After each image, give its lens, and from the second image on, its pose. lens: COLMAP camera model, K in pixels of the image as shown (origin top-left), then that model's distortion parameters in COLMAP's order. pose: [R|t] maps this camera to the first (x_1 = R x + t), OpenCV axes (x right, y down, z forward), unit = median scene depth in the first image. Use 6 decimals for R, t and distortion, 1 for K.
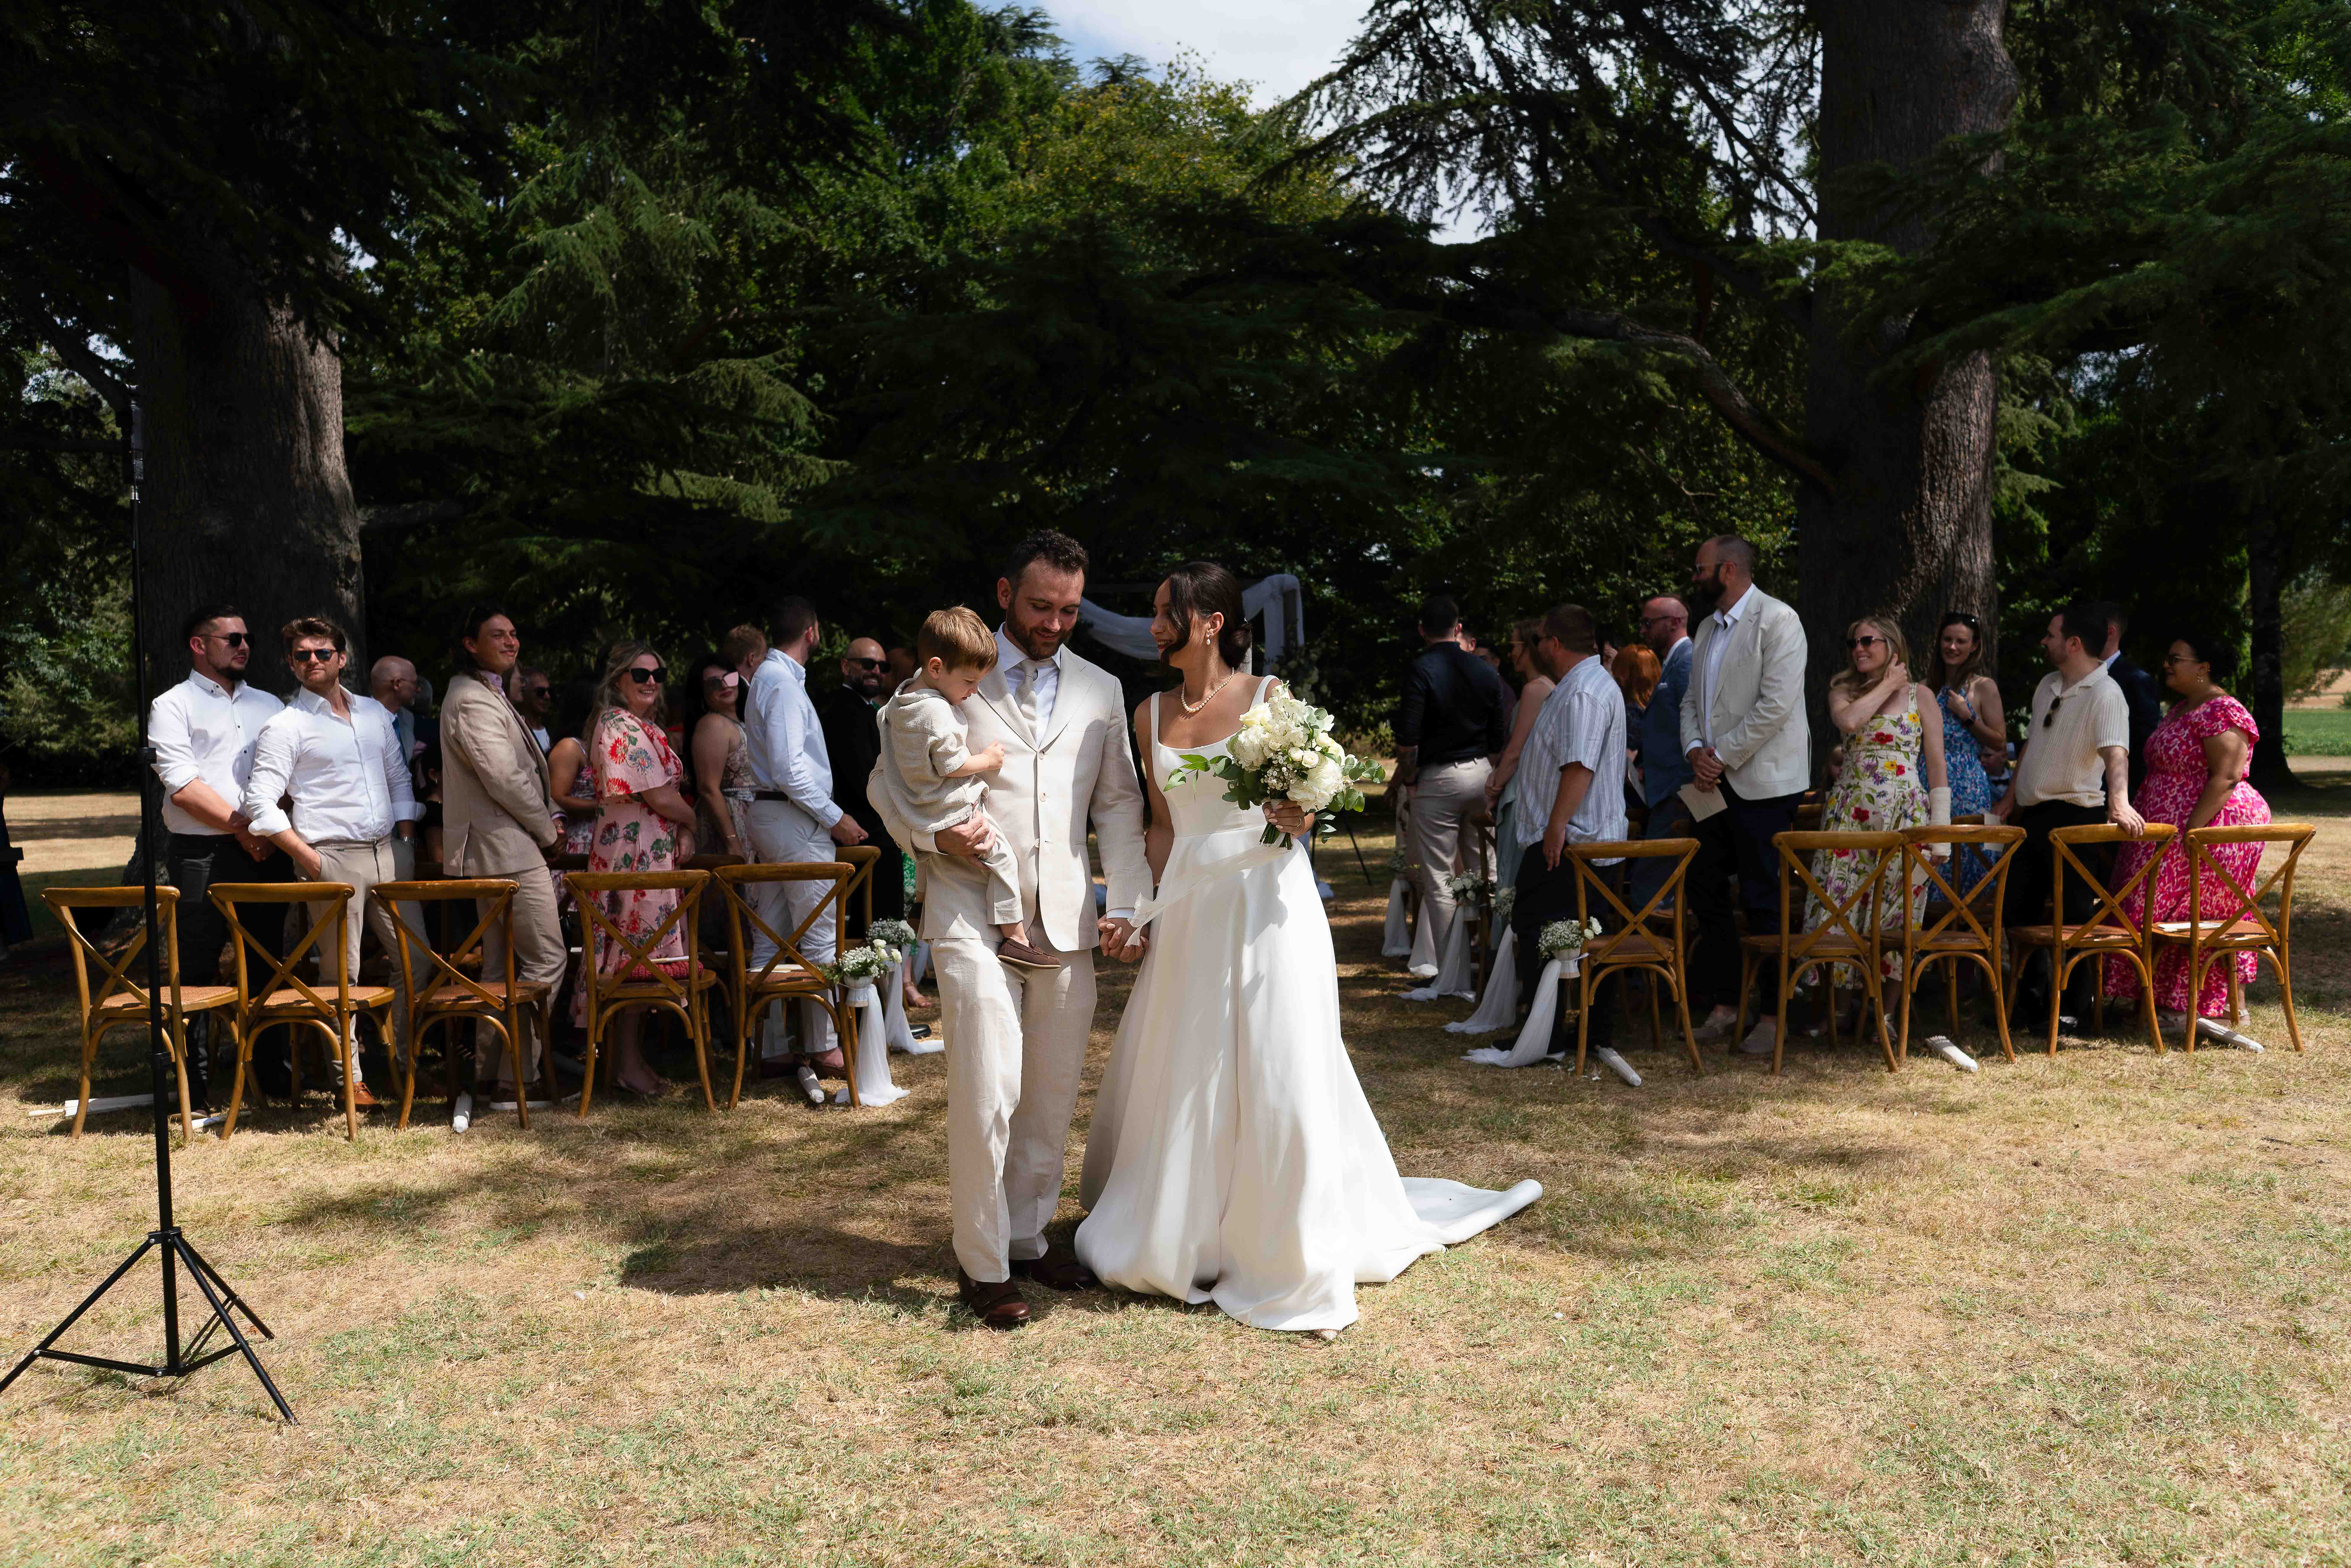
lens RADIAL K [[1830.9, 0, 1176.2], [0, 1830.9, 782.7], [0, 0, 1]] dist [-0.021152, 0.003101]
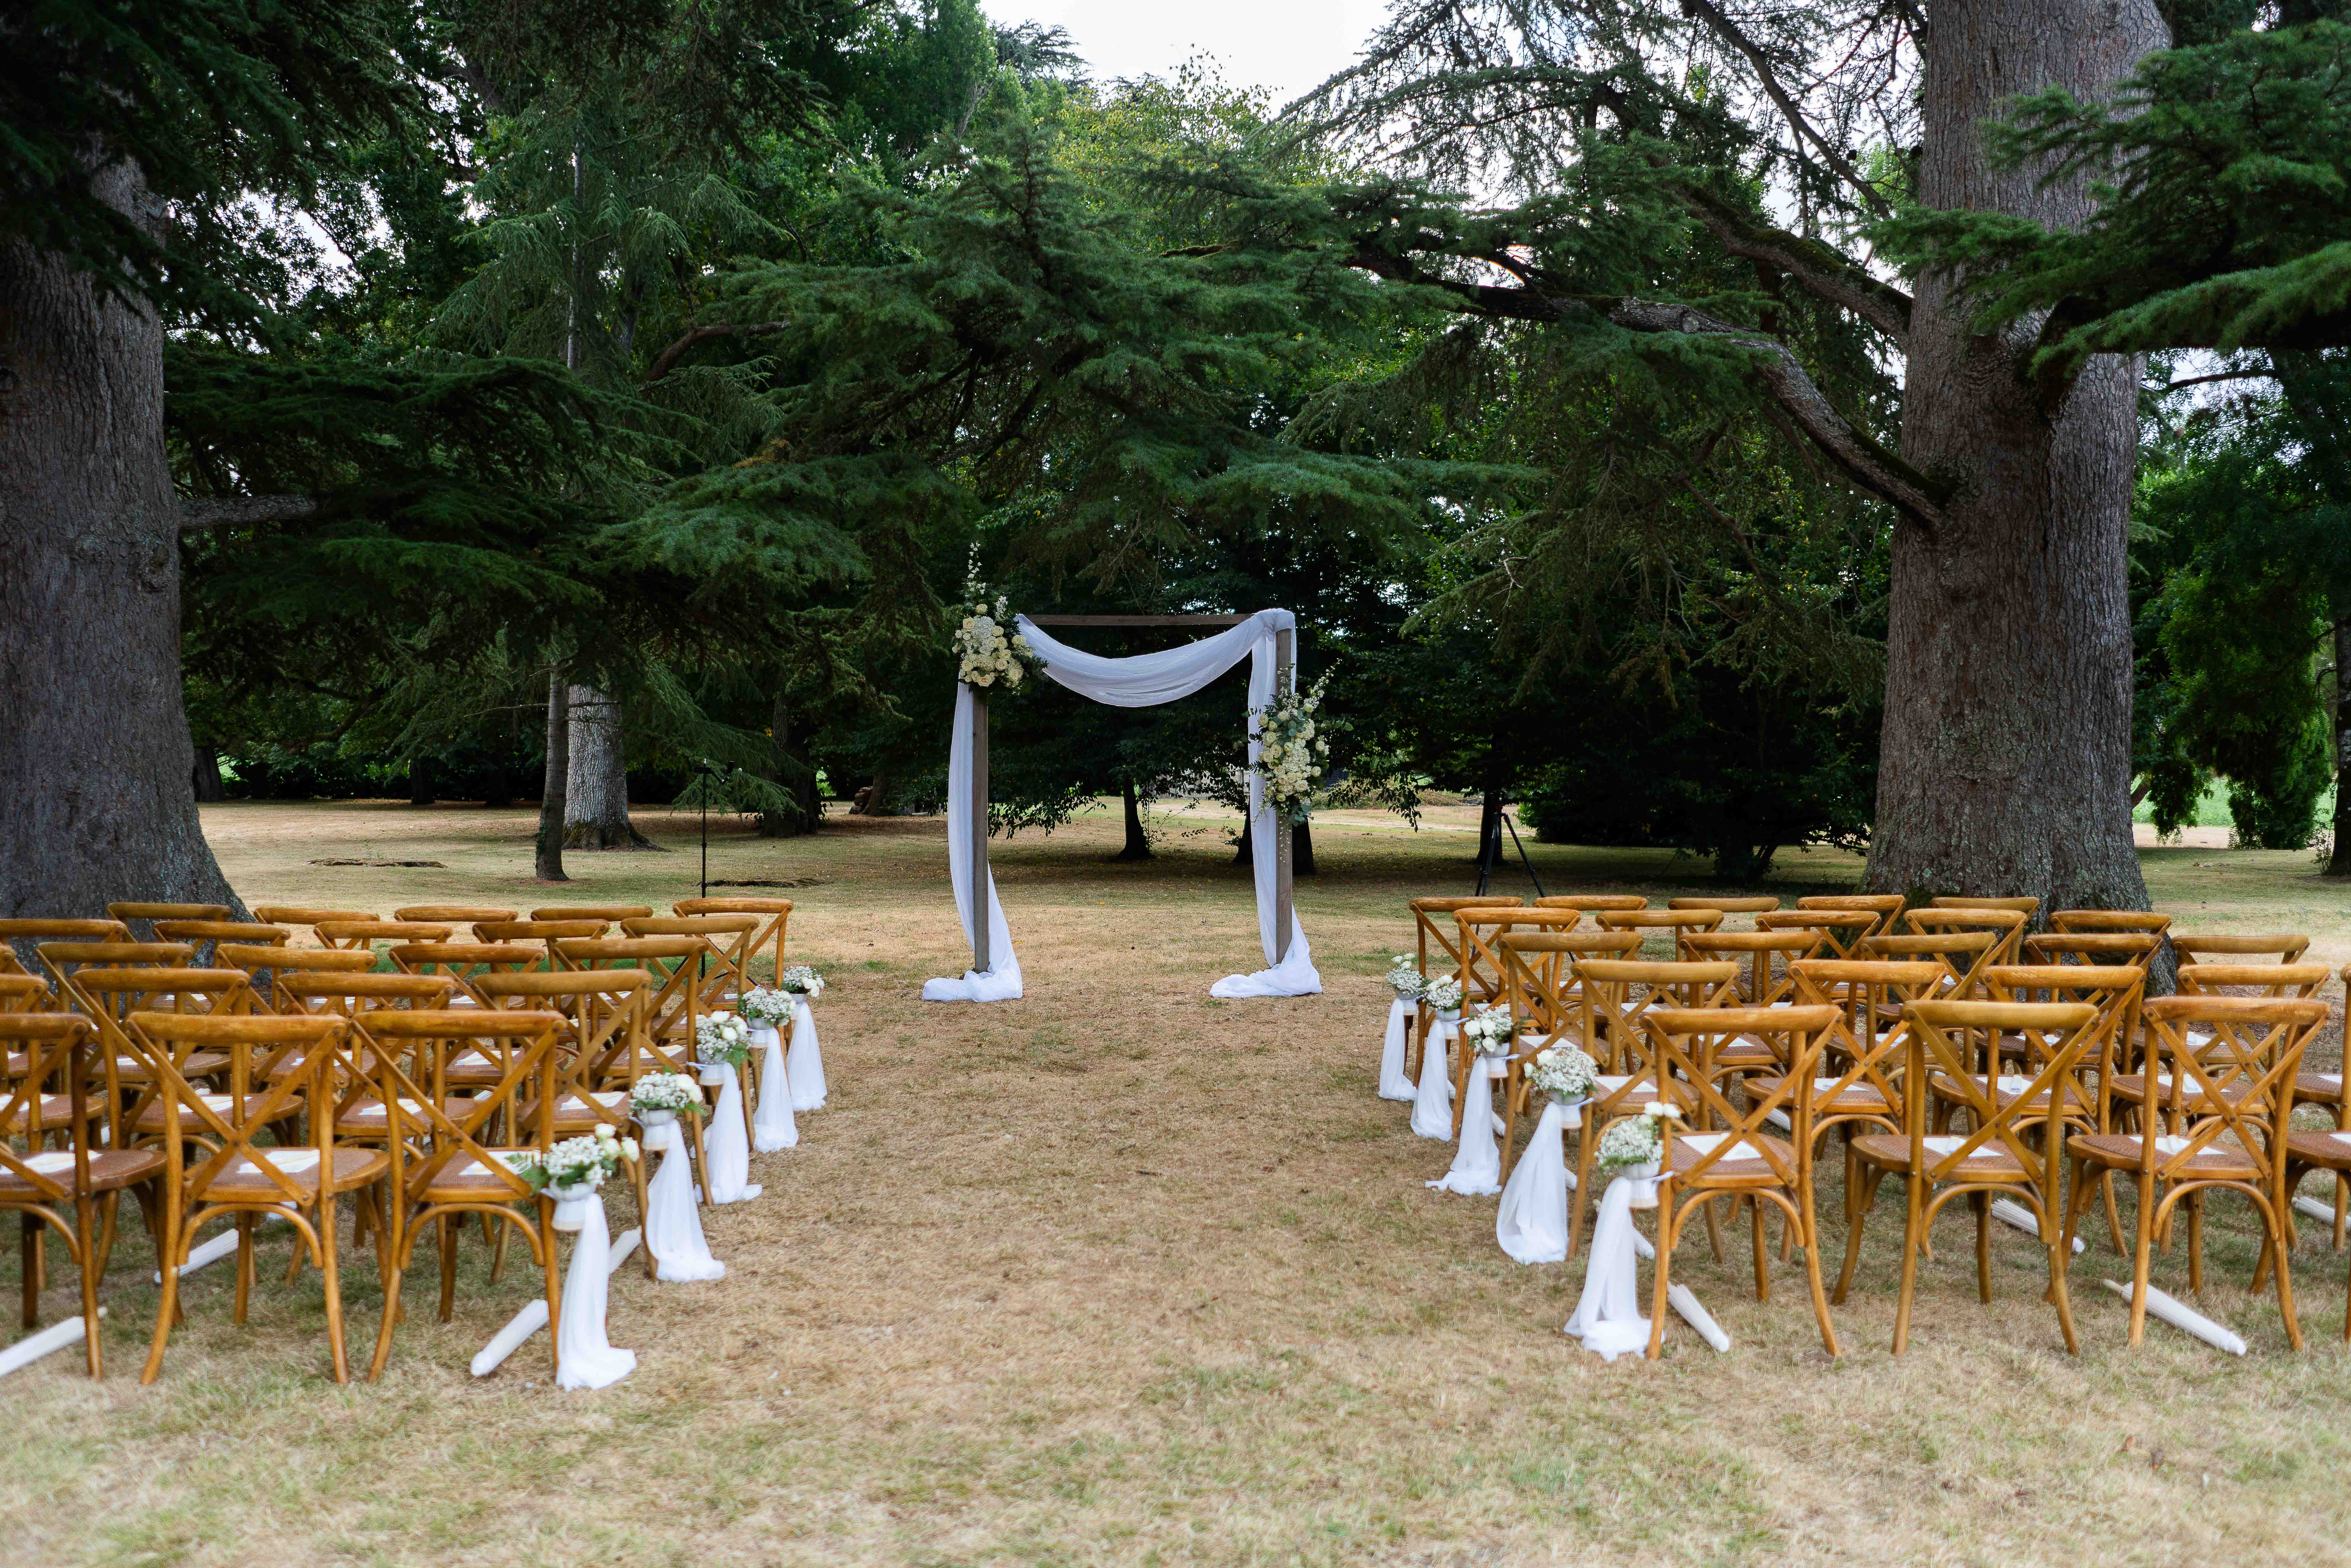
lens RADIAL K [[1830.9, 0, 1168.1], [0, 1830.9, 756.7], [0, 0, 1]] dist [-0.021152, 0.003101]
pose [[0.999523, 0.028217, -0.012553, 0.021005], [-0.028638, 0.998987, -0.034710, -0.014450], [0.011561, 0.035053, 0.999319, 0.153047]]
